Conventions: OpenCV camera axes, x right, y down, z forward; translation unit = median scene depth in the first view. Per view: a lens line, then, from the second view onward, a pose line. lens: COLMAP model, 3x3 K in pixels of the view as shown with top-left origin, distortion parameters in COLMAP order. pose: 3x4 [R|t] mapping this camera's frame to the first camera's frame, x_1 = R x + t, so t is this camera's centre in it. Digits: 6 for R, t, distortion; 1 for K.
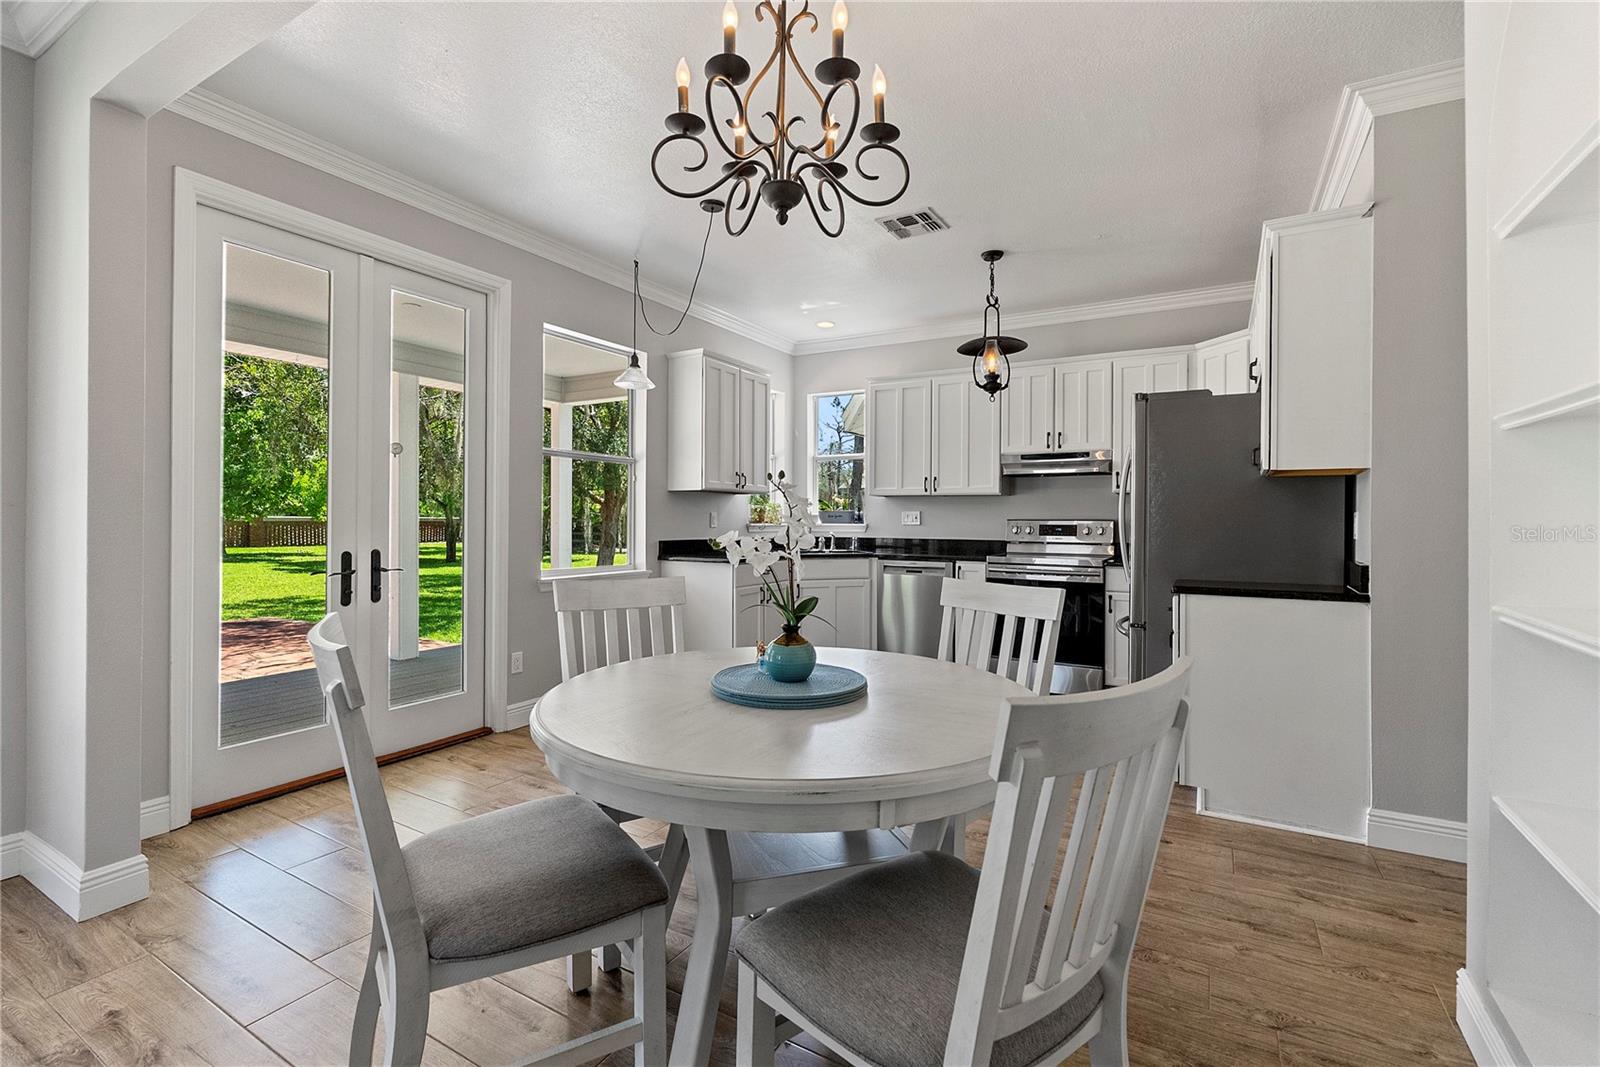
lens RADIAL K [[714.7, 0, 801.1], [0, 714.7, 518.5], [0, 0, 1]] dist [0.001922, 0.000451]
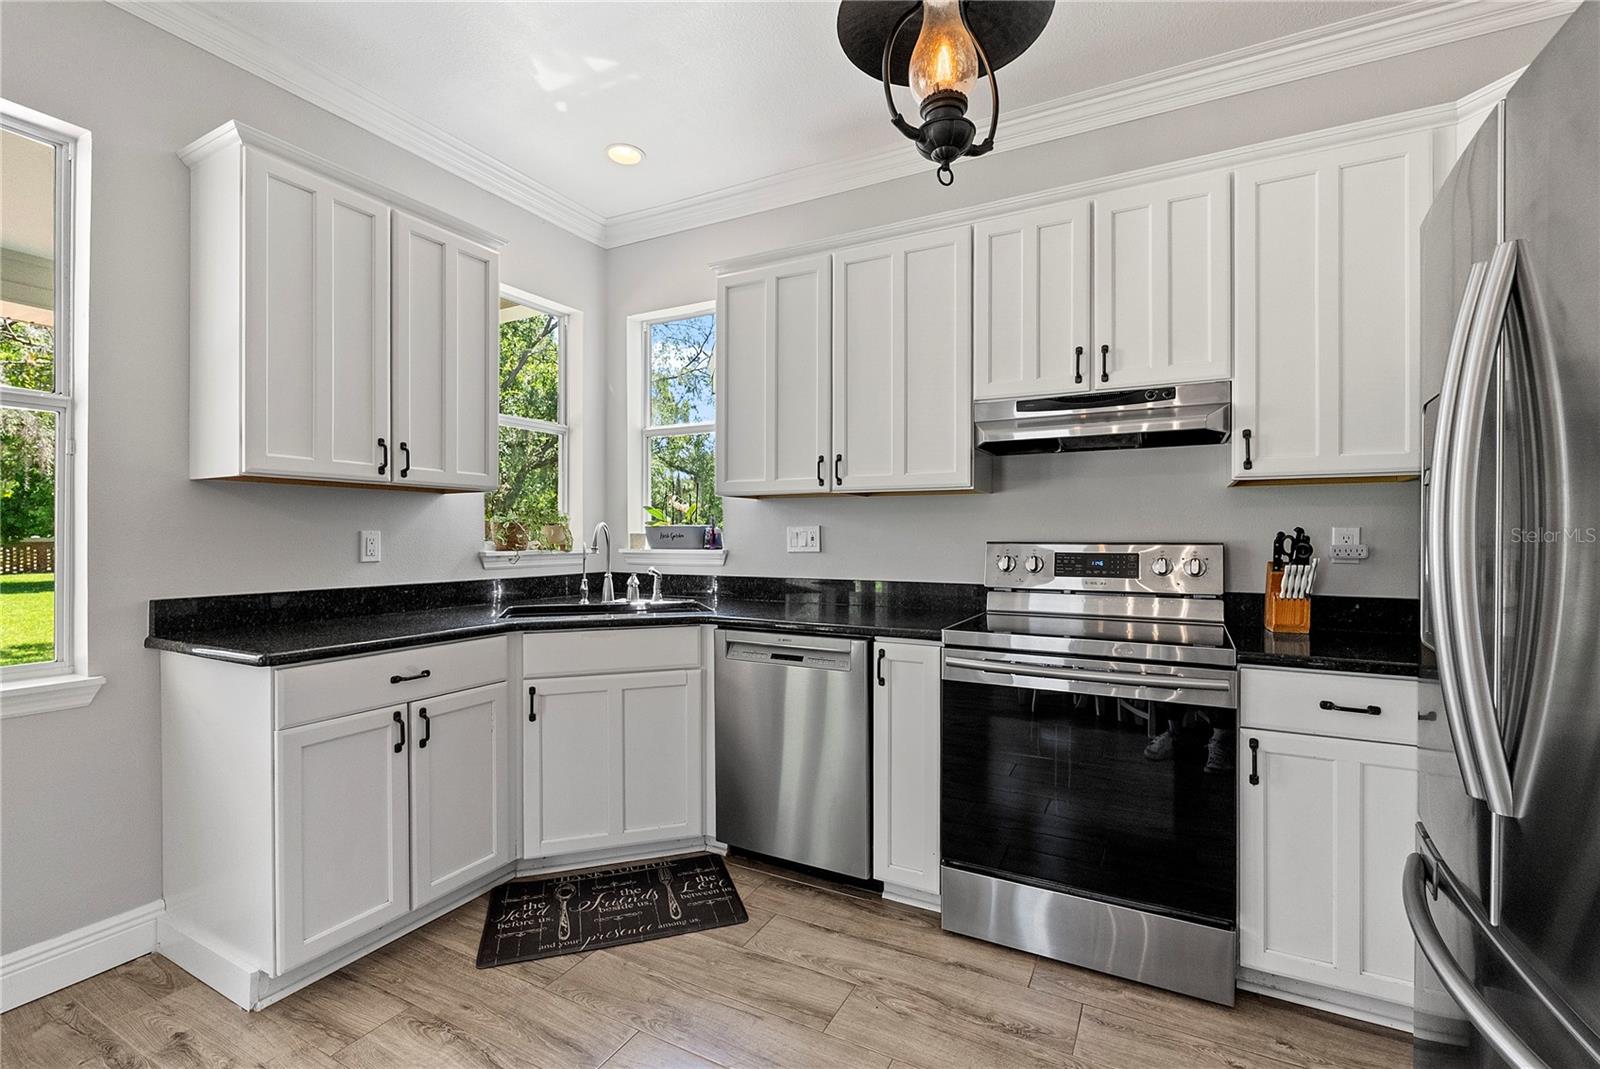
lens RADIAL K [[714.7, 0, 800.3], [0, 714.7, 534.6], [0, 0, 1]] dist [0.001922, 0.000451]
pose [[0.999439, -0.005250, 0.033075, 0.155839], [0.005221, 0.999986, 0.000960, -0.004942], [-0.033079, -0.000786, 0.999452, 0.555670]]
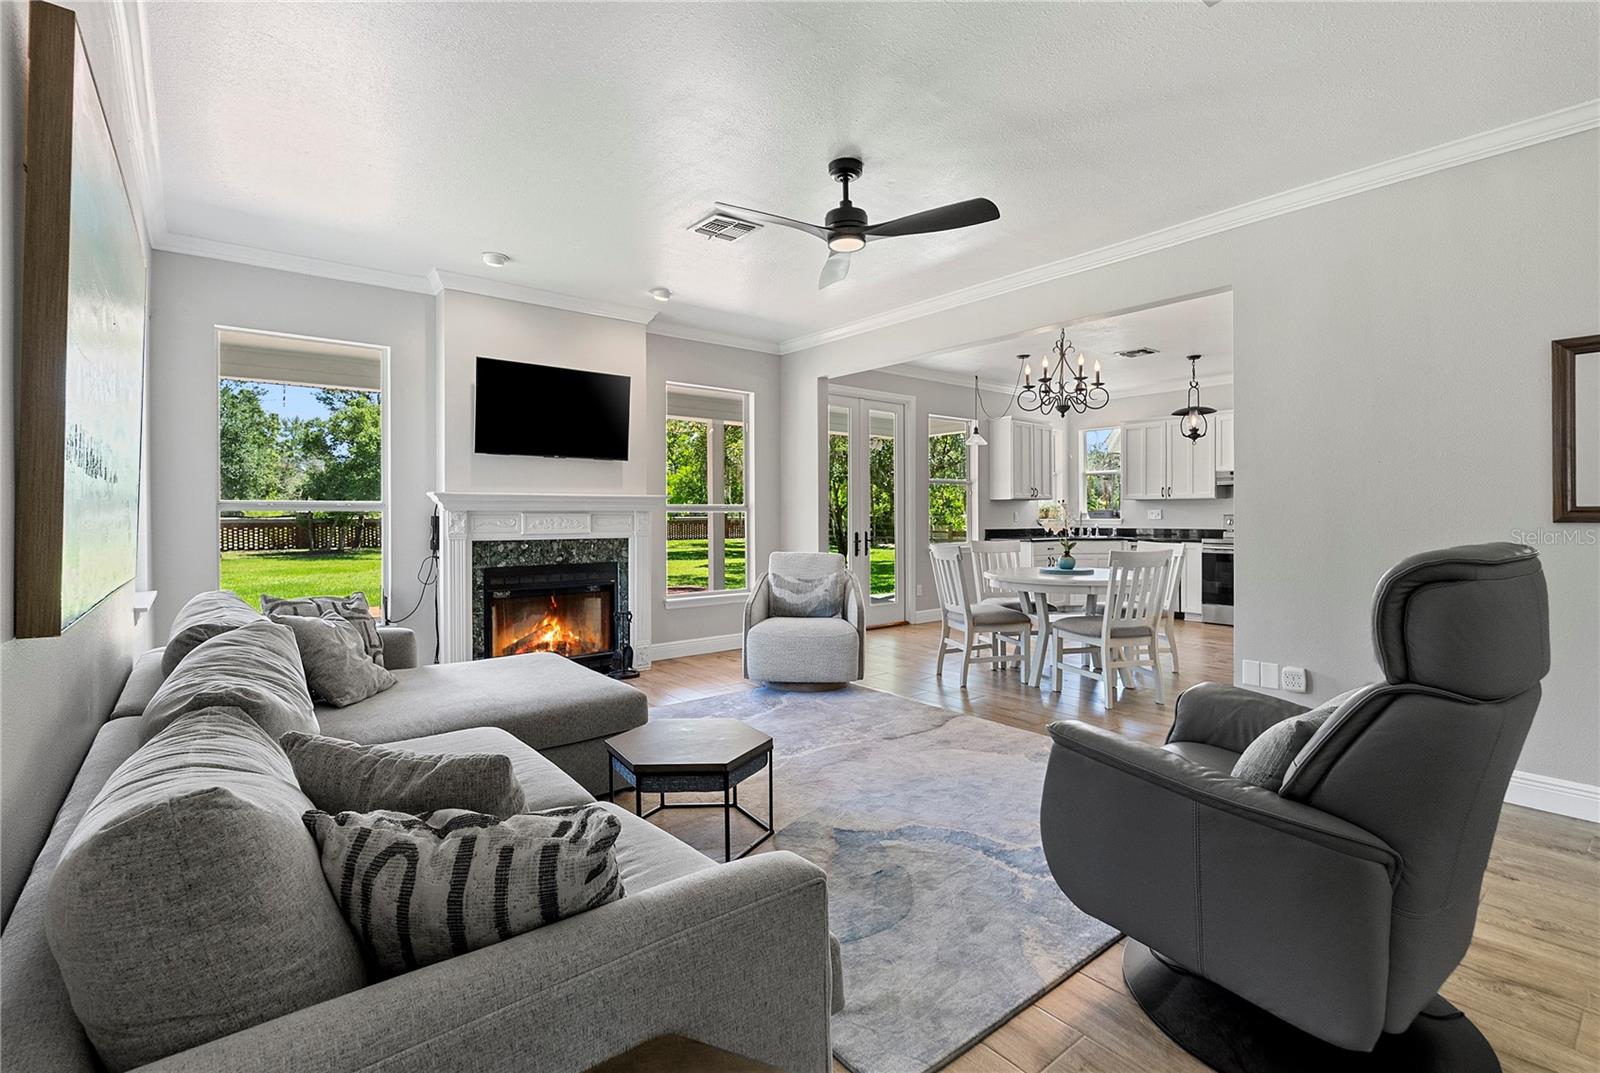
lens RADIAL K [[714.7, 0, 815.4], [0, 714.7, 514.2], [0, 0, 1]] dist [0.001922, 0.000451]
pose [[0.937575, -0.008548, -0.347679, 0.013401], [0.007368, 0.999962, -0.004716, 0.000617], [0.347706, 0.001860, 0.937602, -0.717243]]
